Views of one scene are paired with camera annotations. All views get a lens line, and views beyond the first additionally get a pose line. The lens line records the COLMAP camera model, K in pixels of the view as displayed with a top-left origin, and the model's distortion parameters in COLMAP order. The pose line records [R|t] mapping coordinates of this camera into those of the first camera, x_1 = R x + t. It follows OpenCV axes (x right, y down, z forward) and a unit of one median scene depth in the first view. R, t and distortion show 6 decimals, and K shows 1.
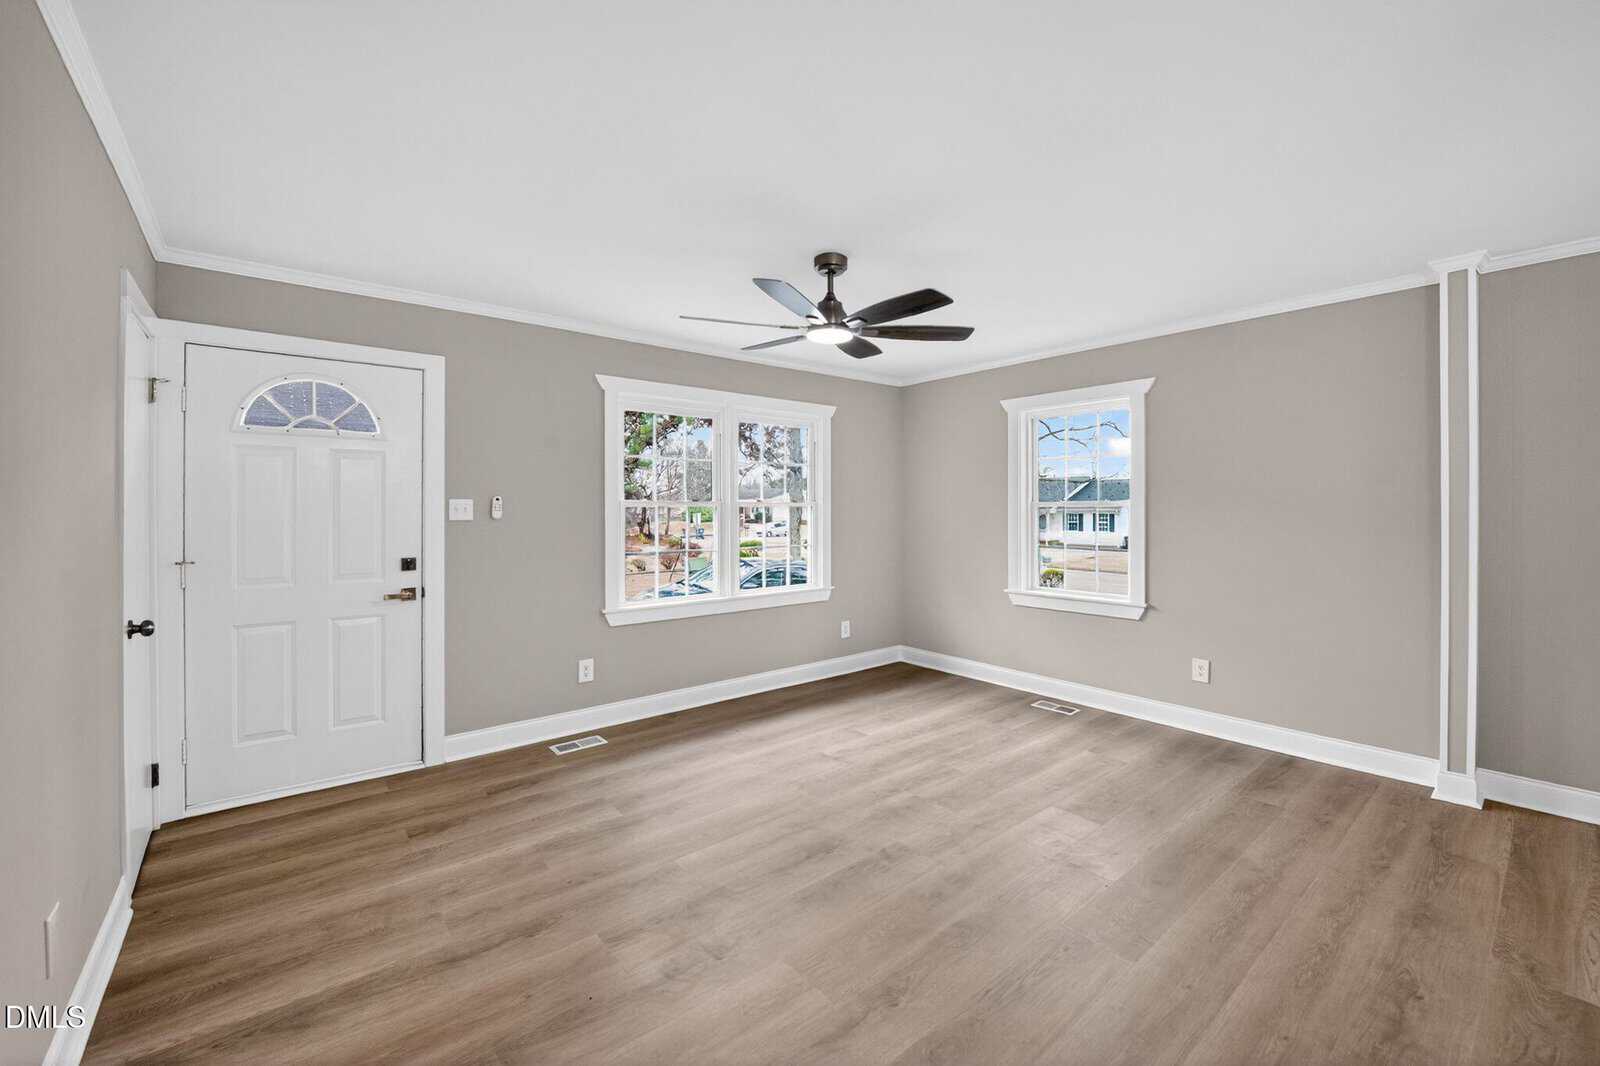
lens RADIAL K [[643.9, 0, 814.5], [0, 643.9, 507.2], [0, 0, 1]] dist [-0.001646, -0.005890]
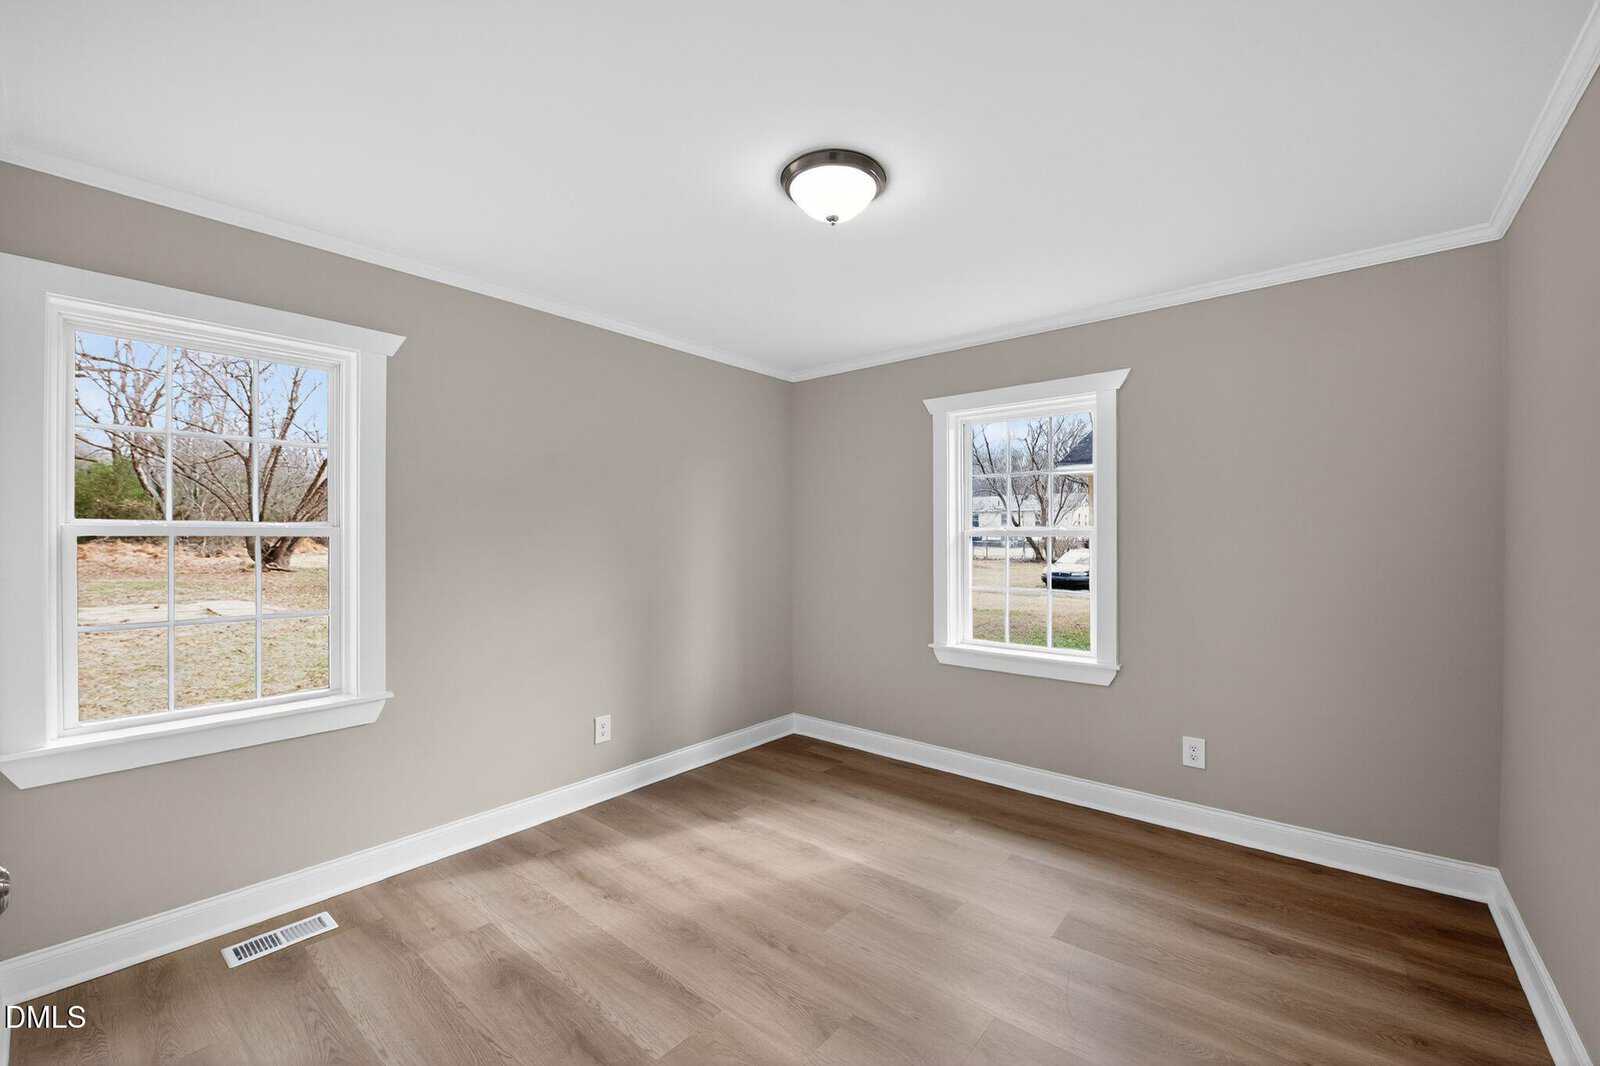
lens RADIAL K [[654.5, 0, 804.0], [0, 654.5, 541.2], [0, 0, 1]] dist [-0.001094, -0.008667]
pose [[0.984083, -0.003024, 0.177684, 0.009192], [0.001212, 0.999946, 0.010306, -0.006188], [-0.177706, -0.009927, 0.984034, 0.354503]]
